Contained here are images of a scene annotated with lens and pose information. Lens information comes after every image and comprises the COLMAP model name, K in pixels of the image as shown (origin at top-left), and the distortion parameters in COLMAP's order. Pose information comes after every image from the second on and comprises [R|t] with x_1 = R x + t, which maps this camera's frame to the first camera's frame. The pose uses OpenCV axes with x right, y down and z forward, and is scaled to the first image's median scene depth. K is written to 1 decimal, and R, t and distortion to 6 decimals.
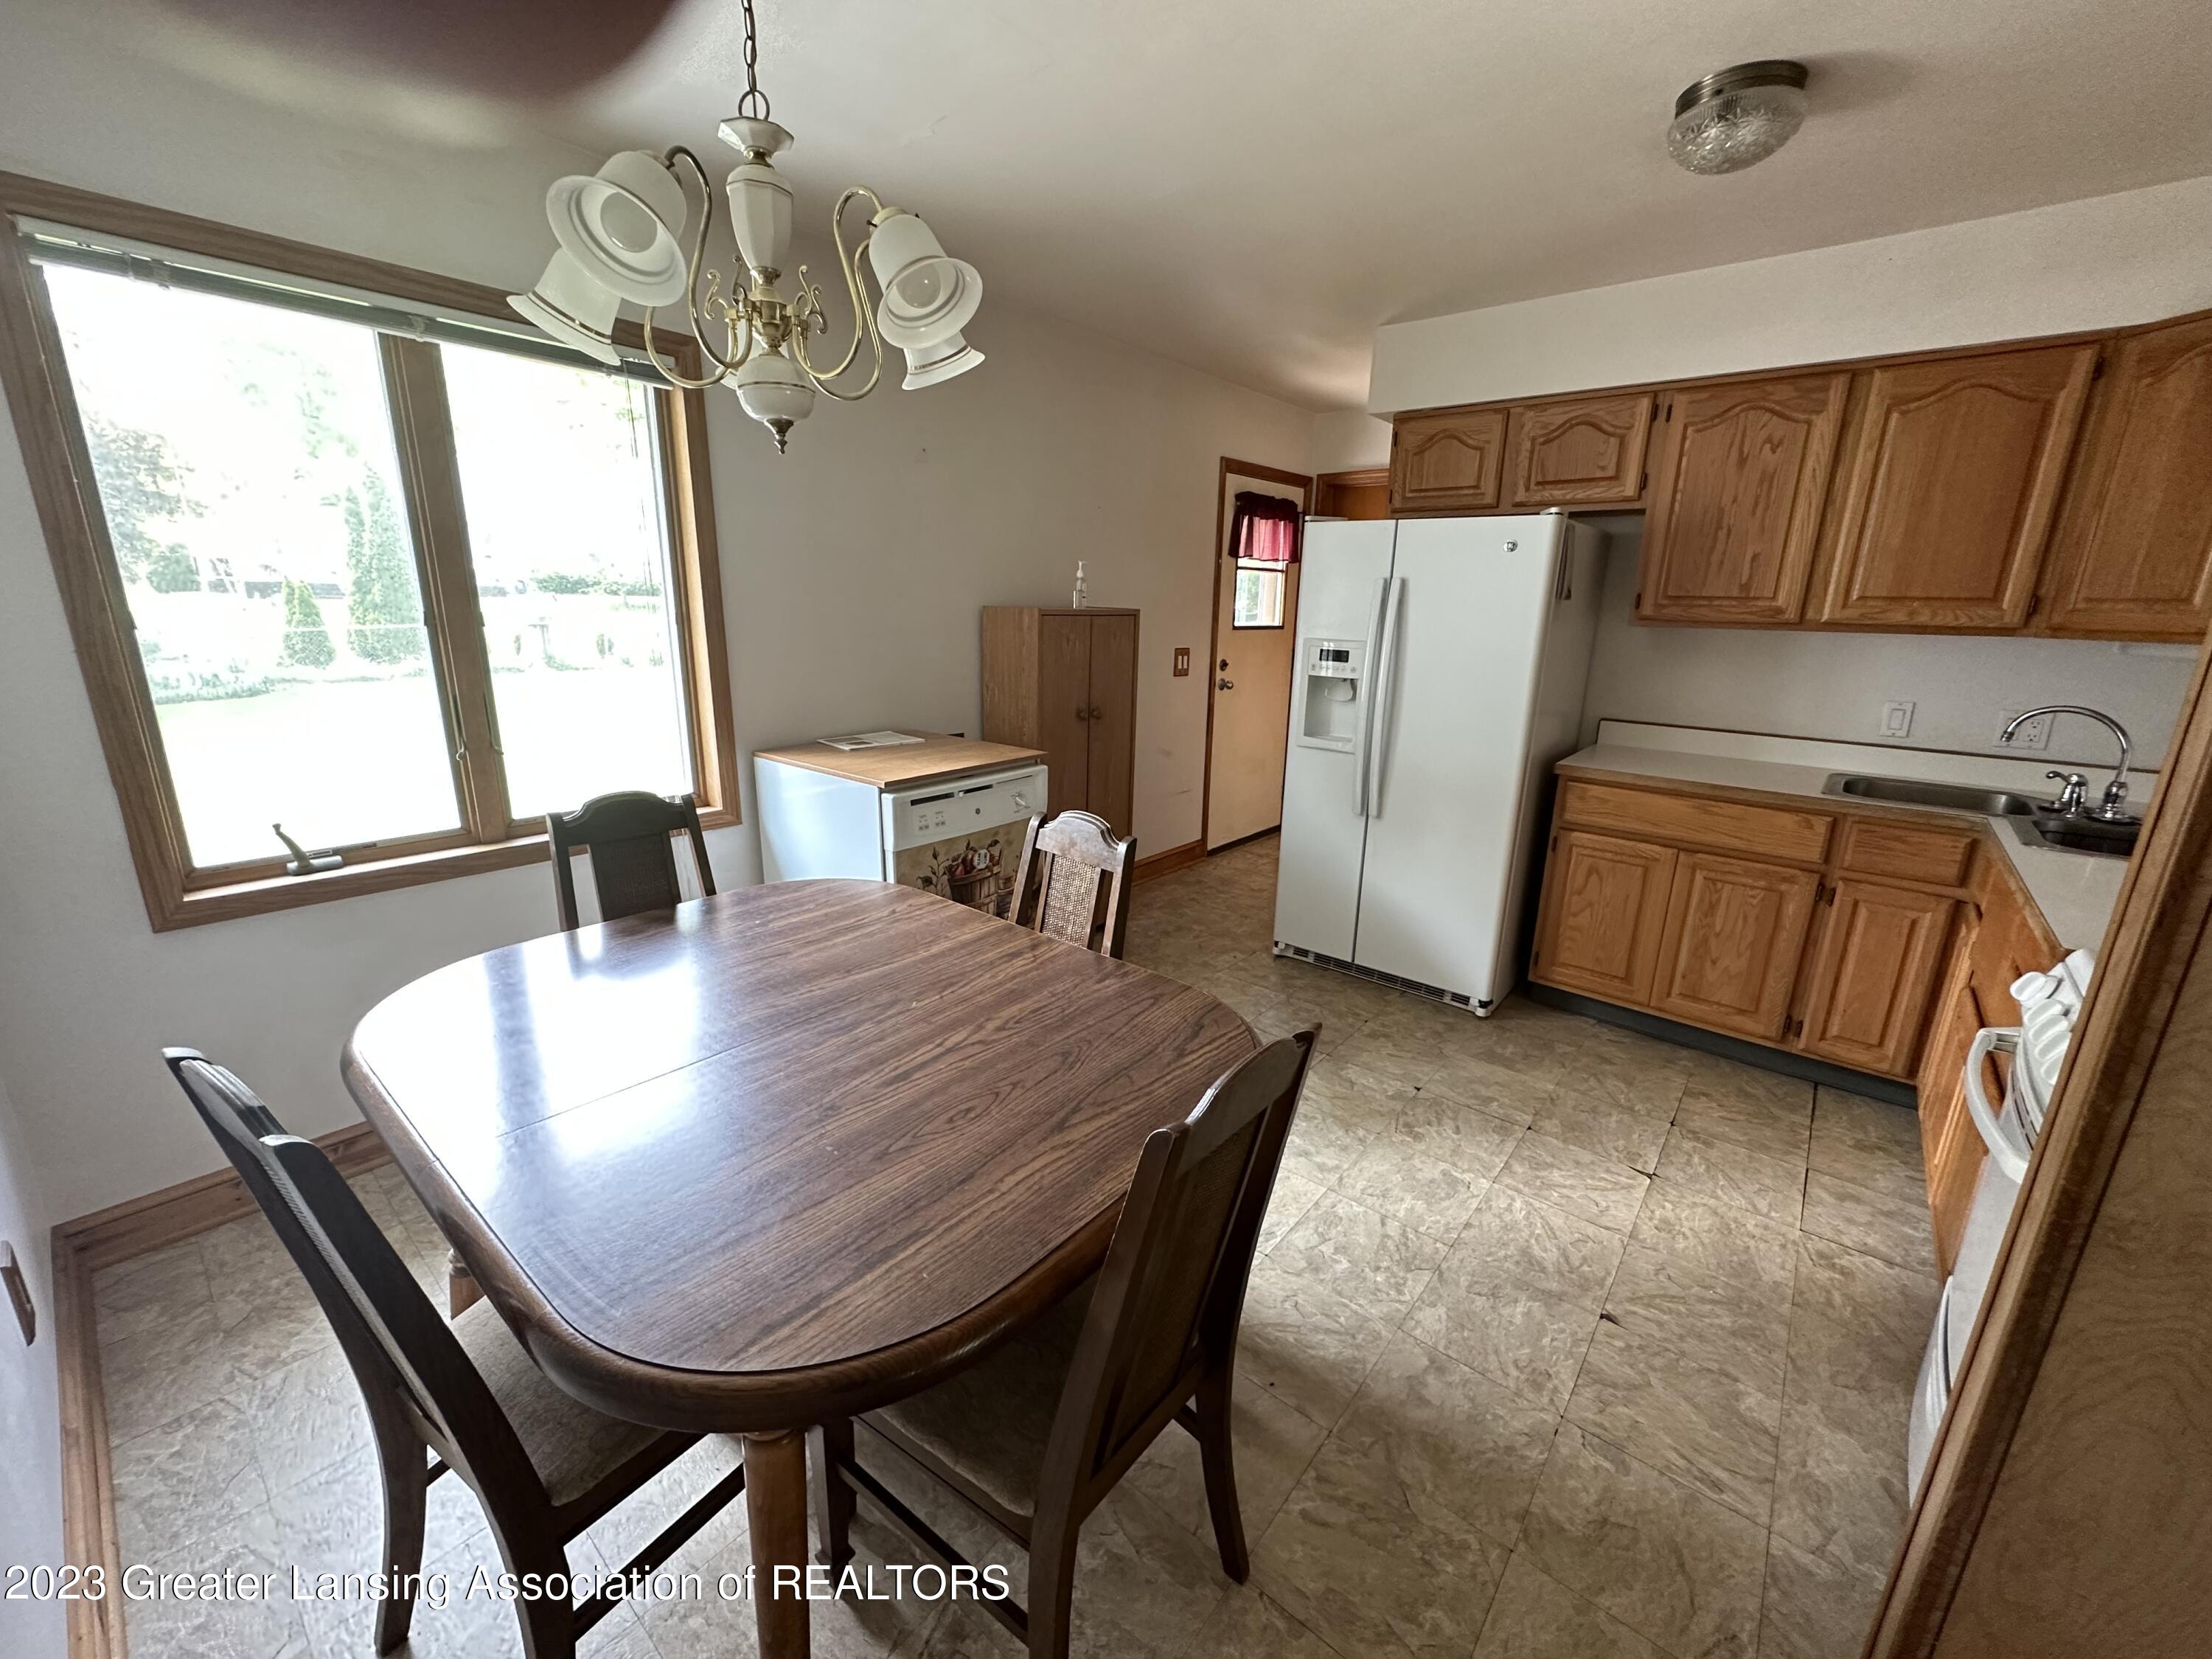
lens RADIAL K [[878.9, 0, 1107.1], [0, 878.9, 827.2], [0, 0, 1]] dist [-0.002171, 0.000411]
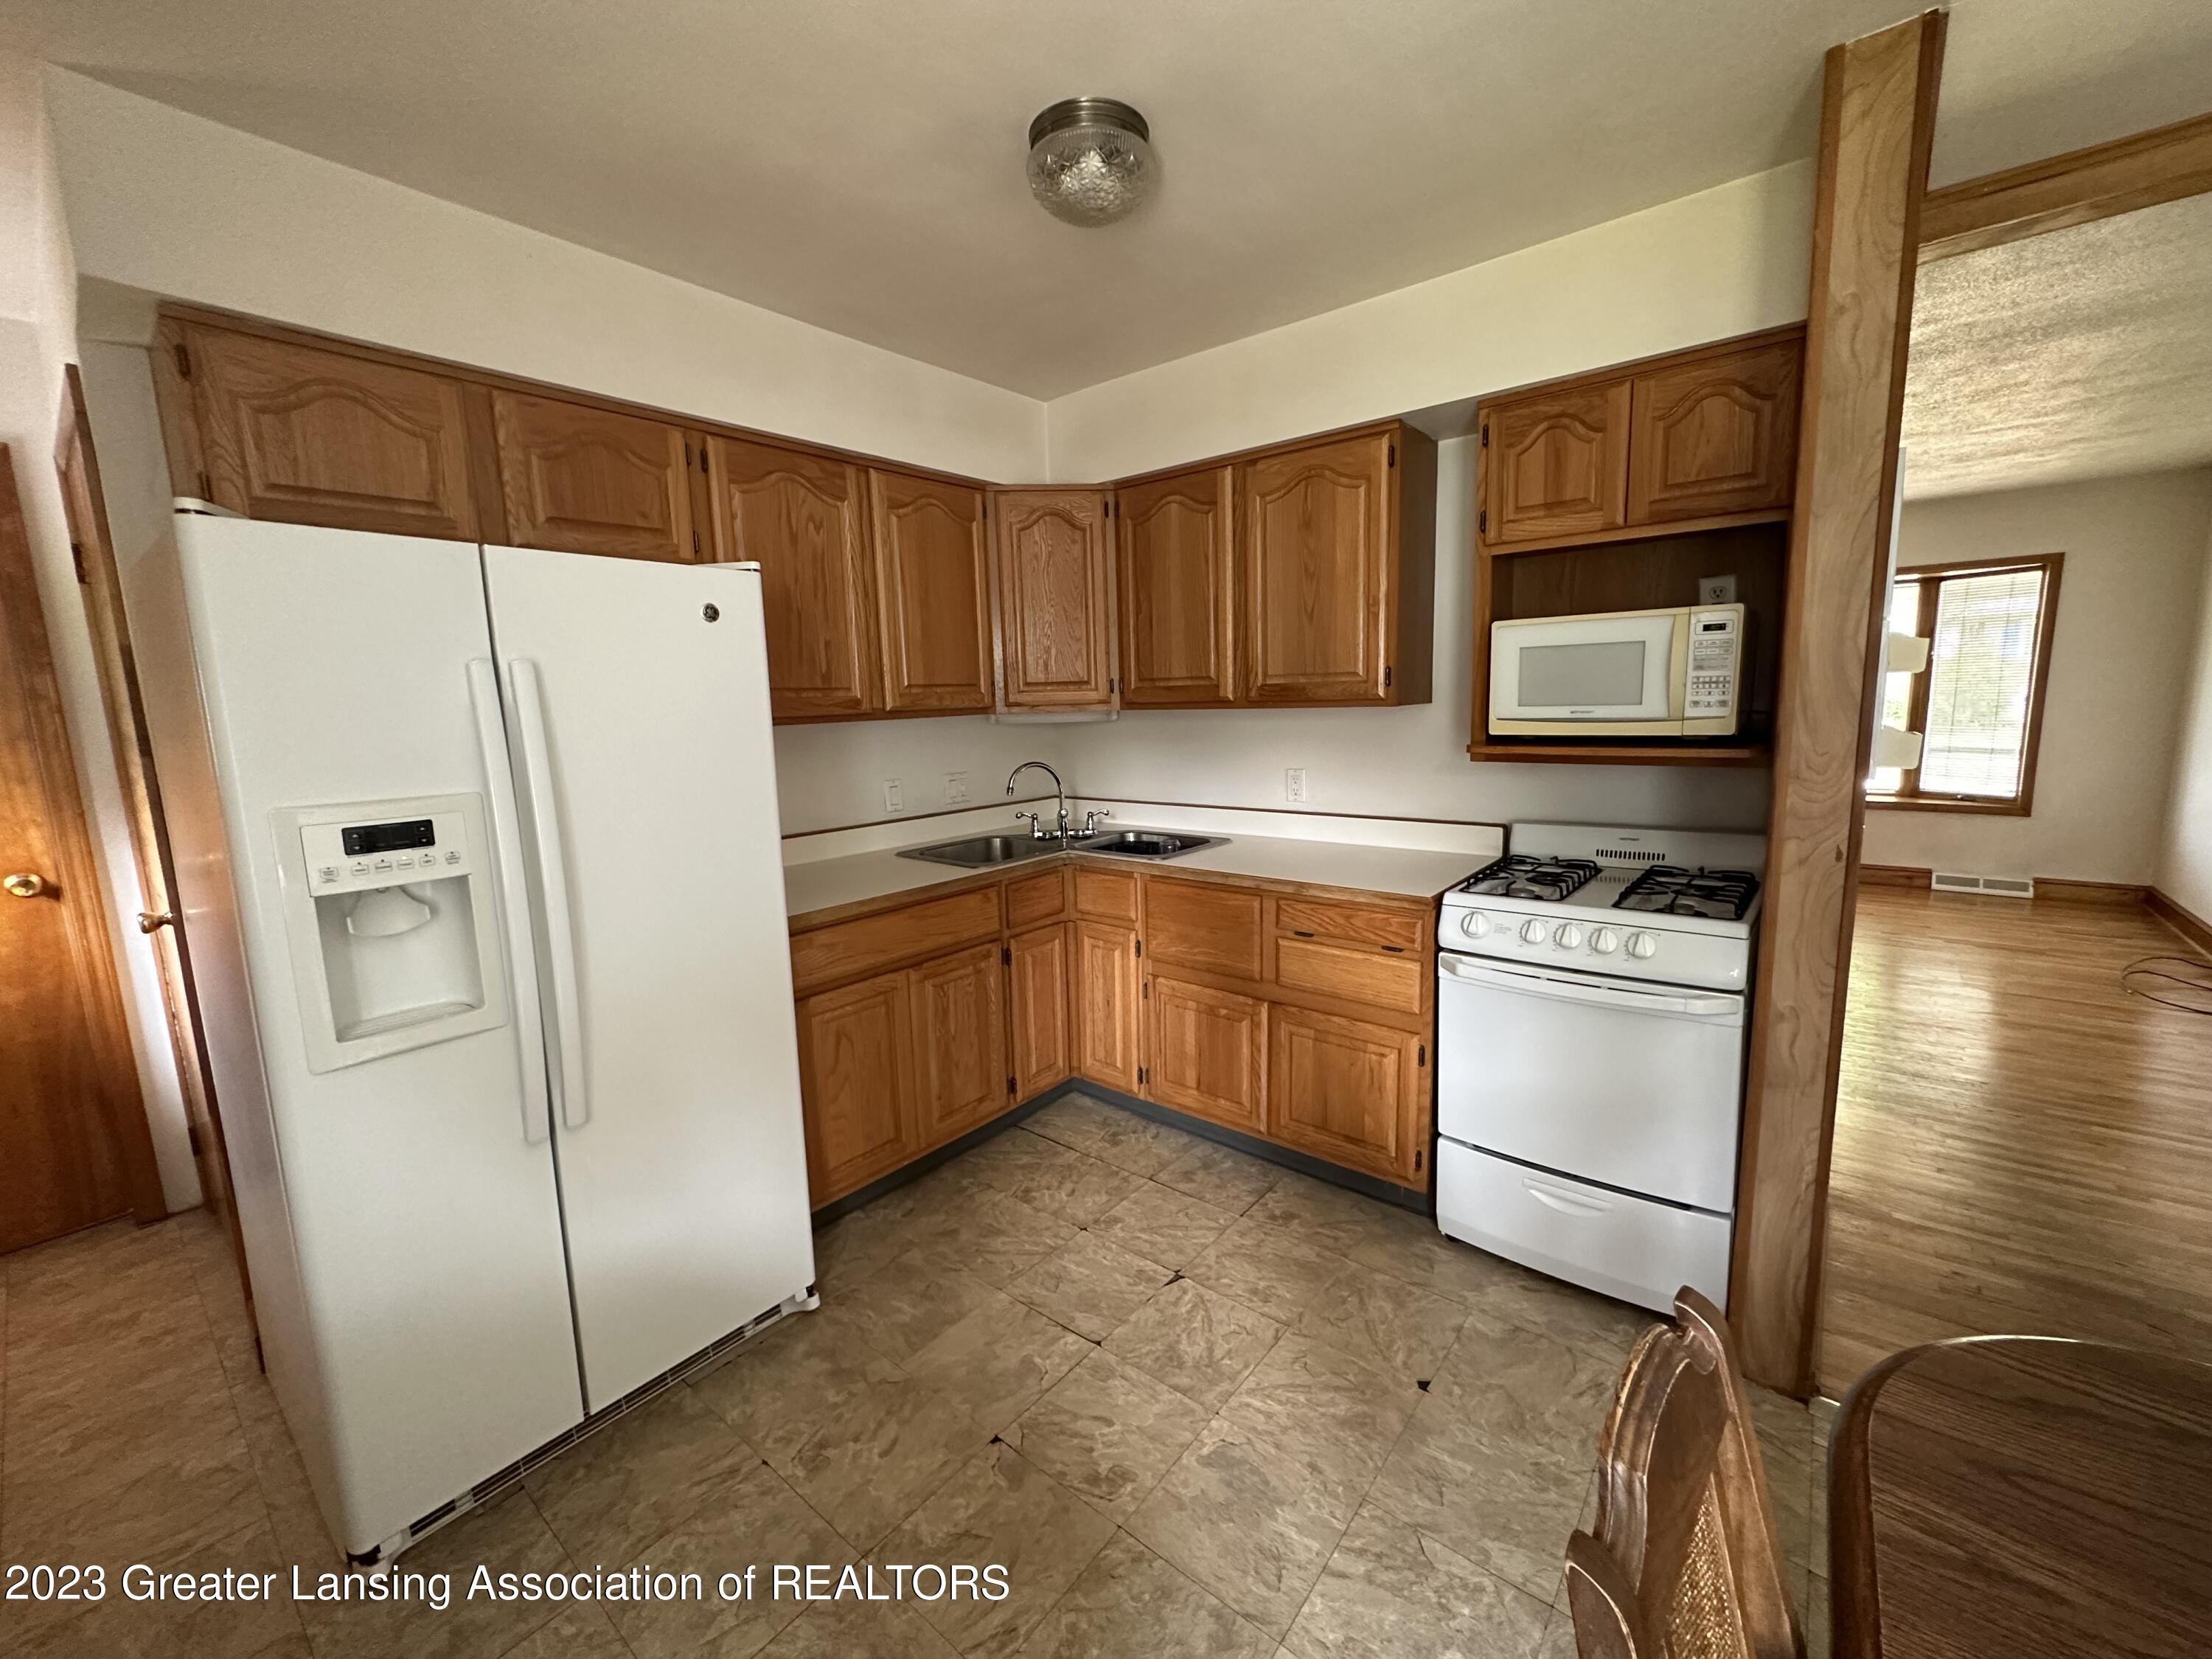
lens RADIAL K [[878.9, 0, 1109.0], [0, 878.9, 827.4], [0, 0, 1]] dist [-0.002171, 0.000411]
pose [[-0.016290, -0.166932, 0.985834, -0.197550], [0.282359, 0.945066, 0.164695, -0.200795], [-0.959170, 0.281042, 0.031740, 0.762386]]
